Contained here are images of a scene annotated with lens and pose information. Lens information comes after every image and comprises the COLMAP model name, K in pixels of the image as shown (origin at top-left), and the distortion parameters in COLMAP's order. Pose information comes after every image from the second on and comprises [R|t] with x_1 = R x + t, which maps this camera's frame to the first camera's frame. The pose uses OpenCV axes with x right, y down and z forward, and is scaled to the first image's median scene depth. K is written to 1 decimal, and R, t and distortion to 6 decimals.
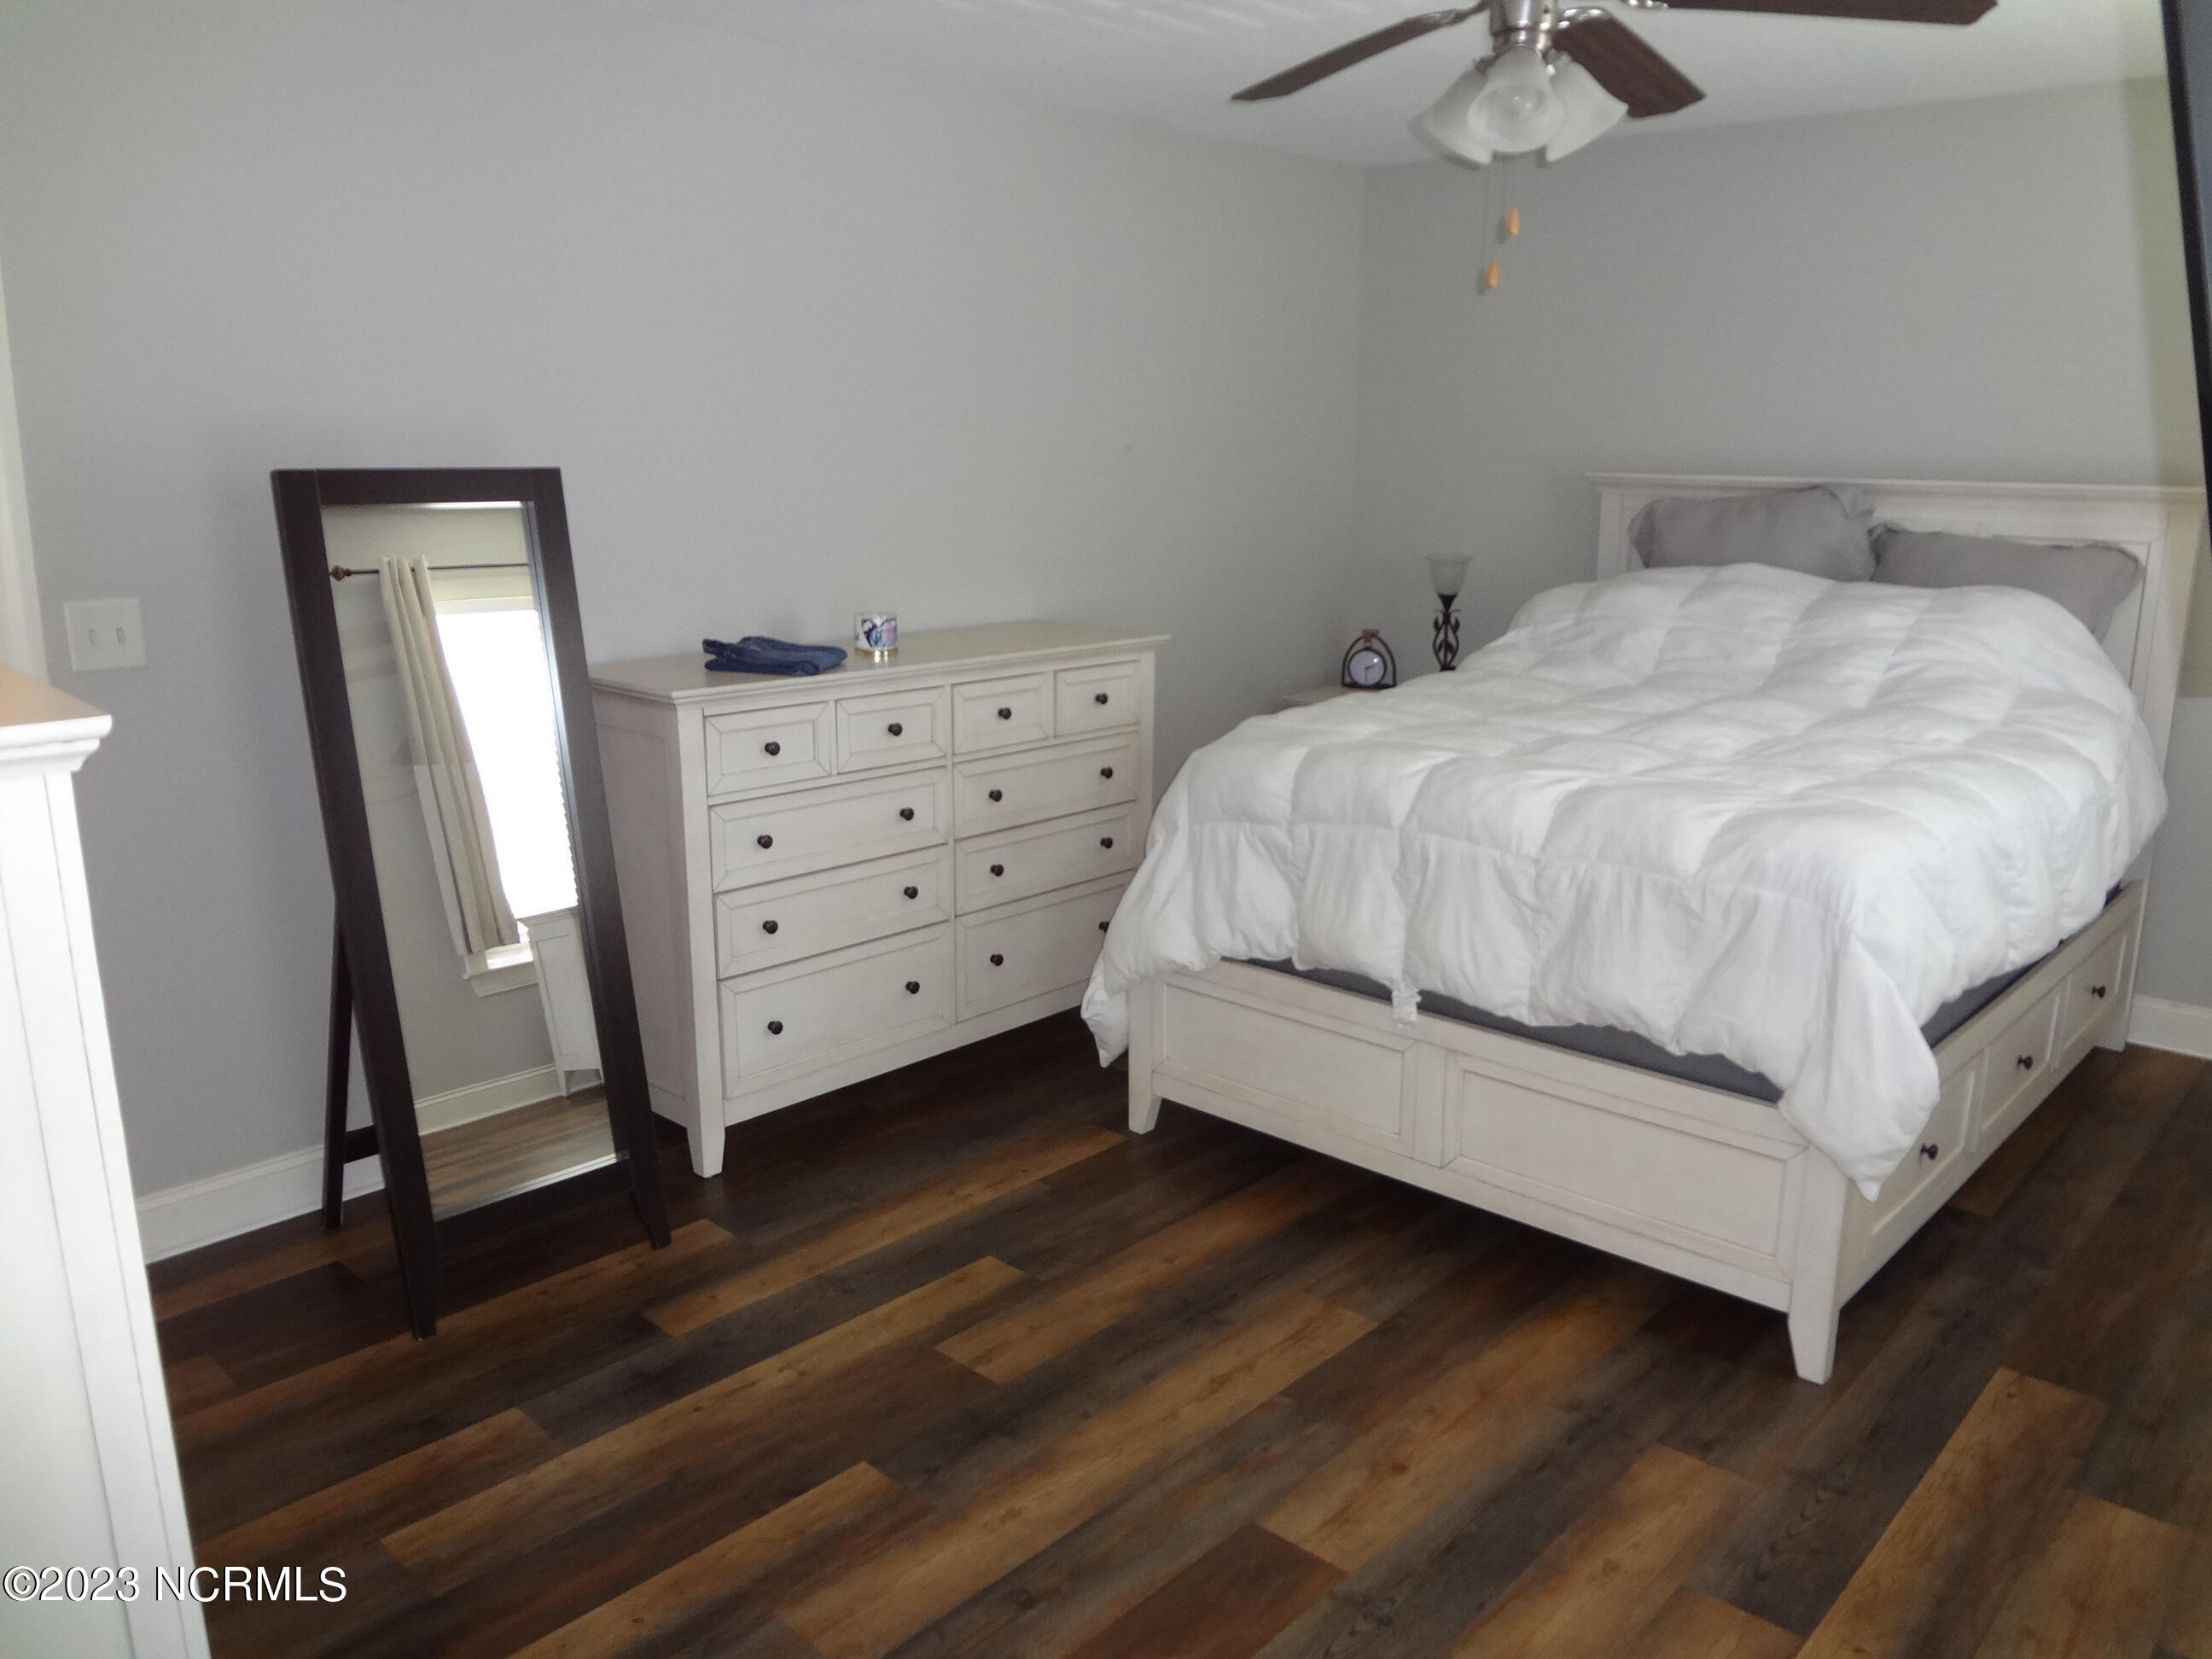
lens RADIAL K [[1654.0, 0, 1087.3], [0, 1654.0, 830.5], [0, 0, 1]] dist [-0.051802, 0.015121]
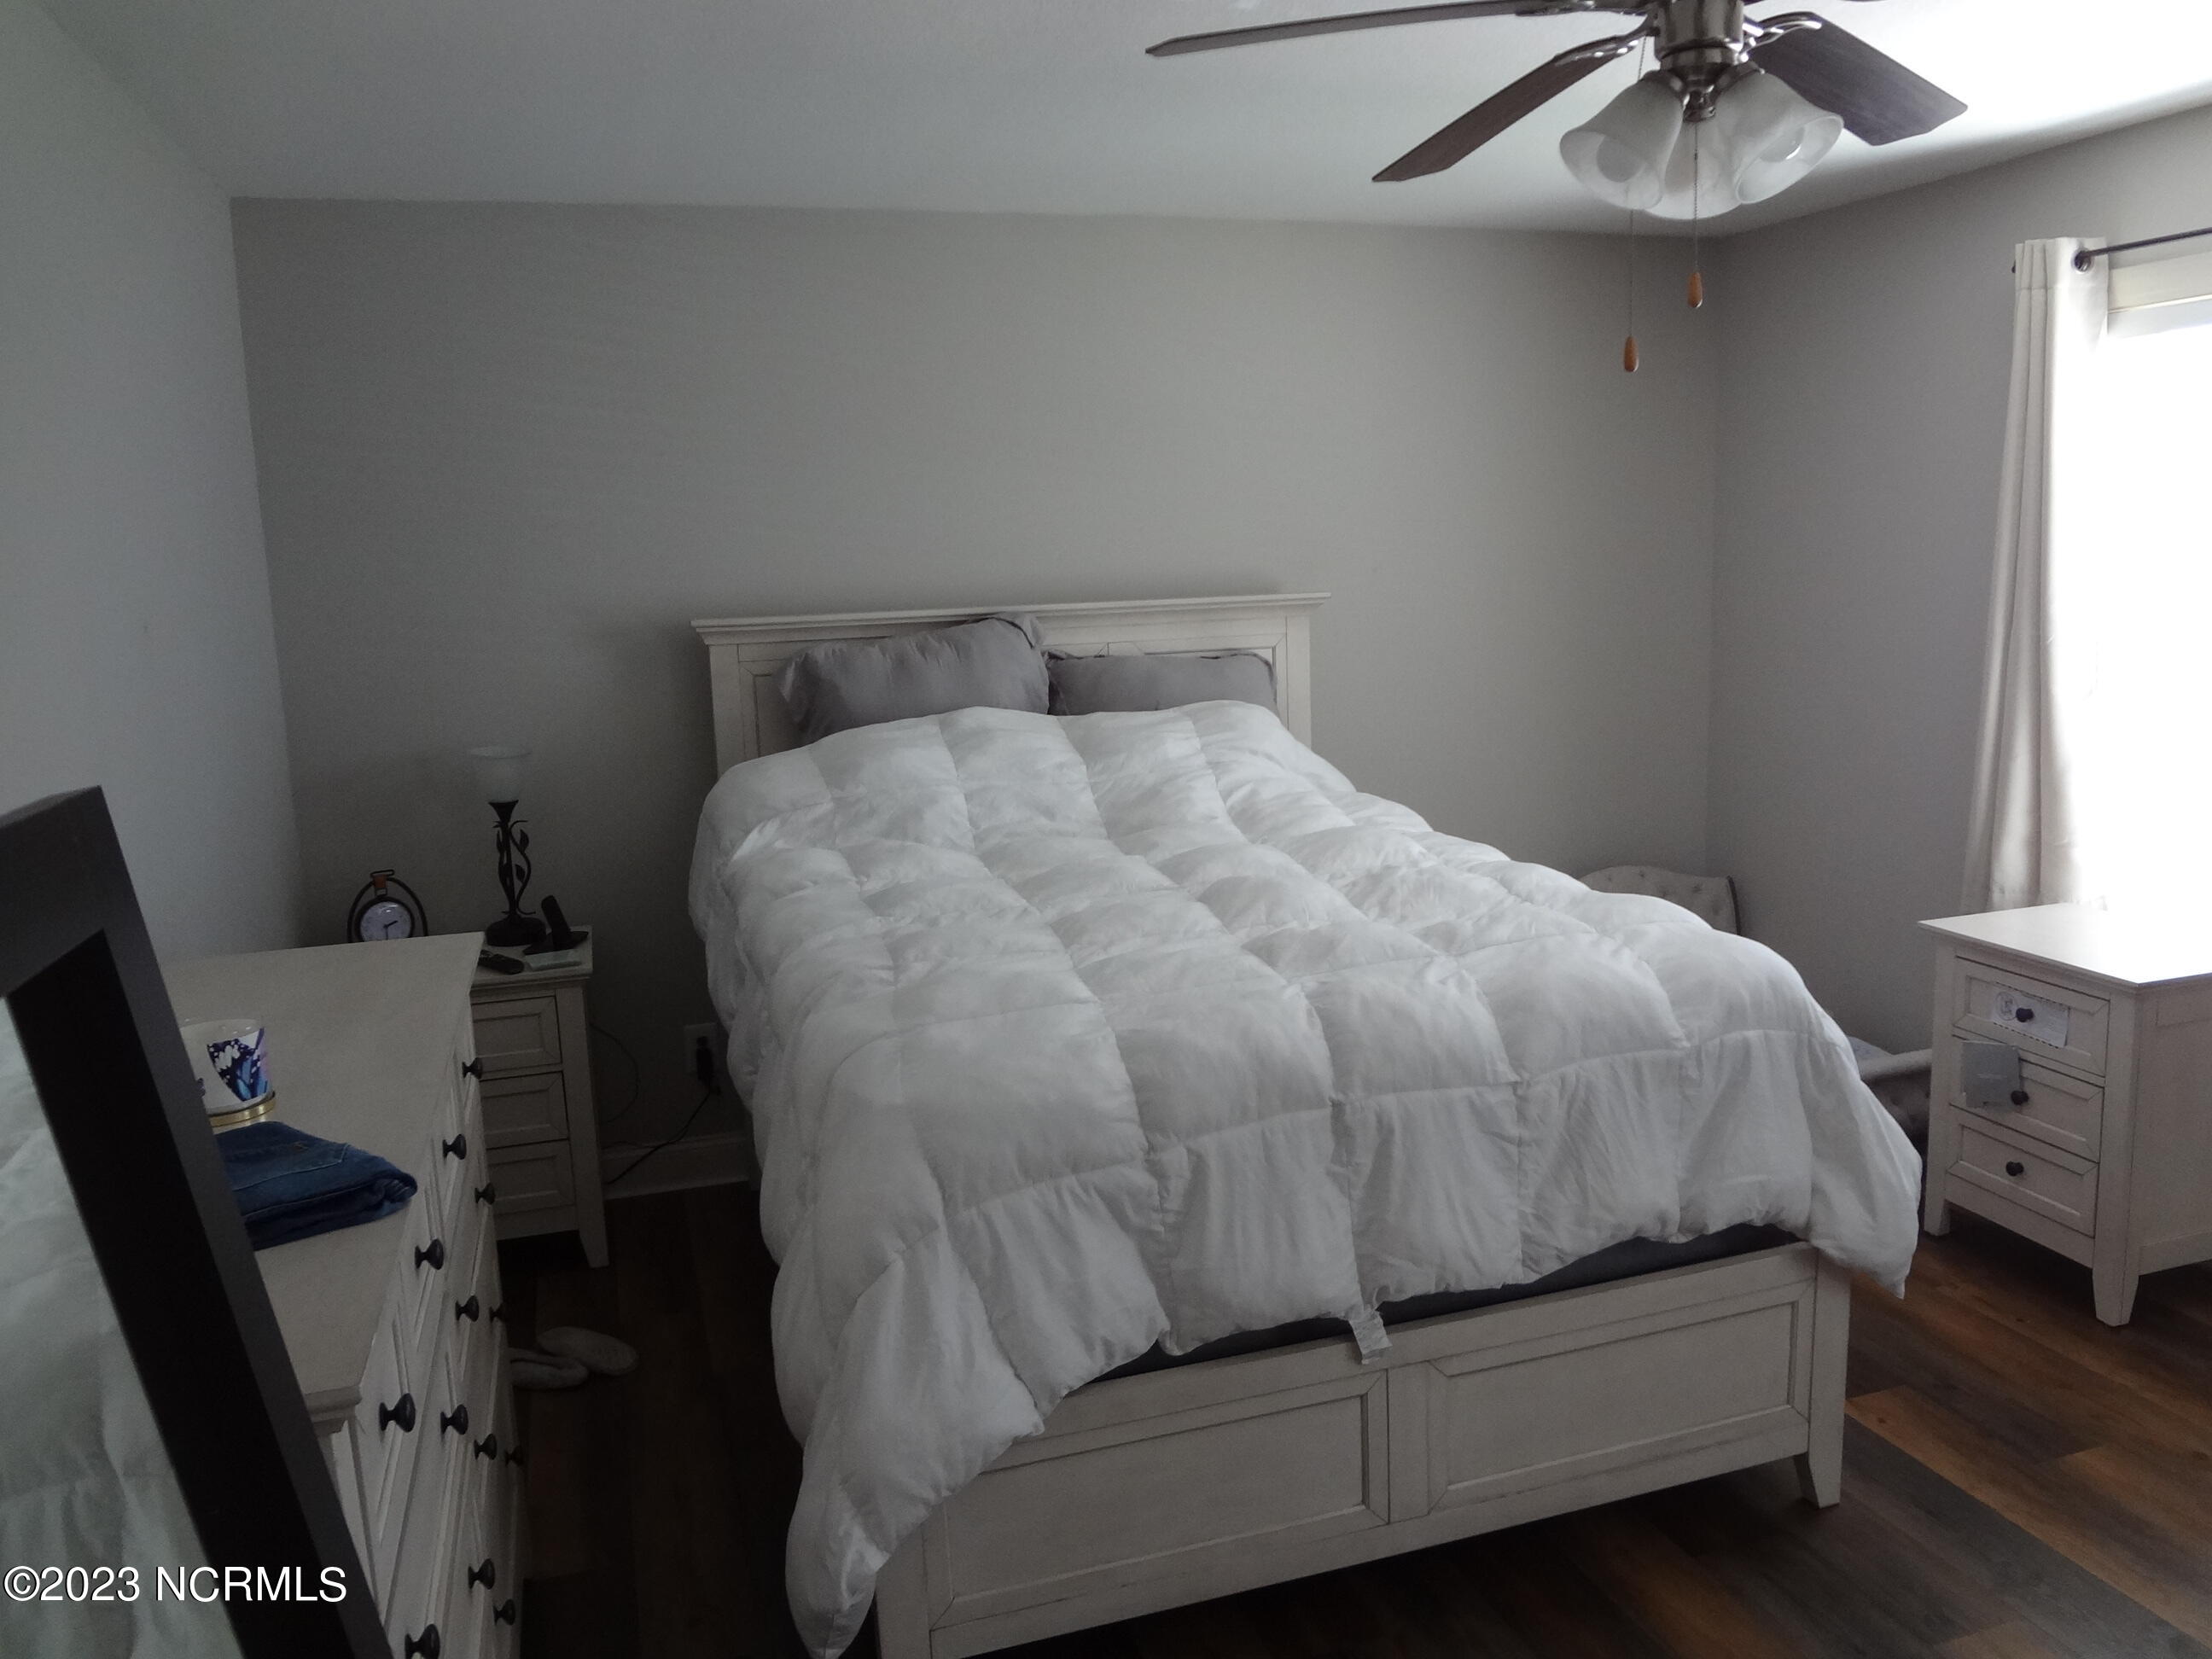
lens RADIAL K [[1654.0, 0, 1087.3], [0, 1654.0, 830.5], [0, 0, 1]] dist [-0.051802, 0.015121]
pose [[0.477995, -0.167495, 0.862245, -0.439753], [0.237657, 0.969698, 0.056620, -0.173228], [-0.845600, 0.177855, 0.503317, 0.663653]]
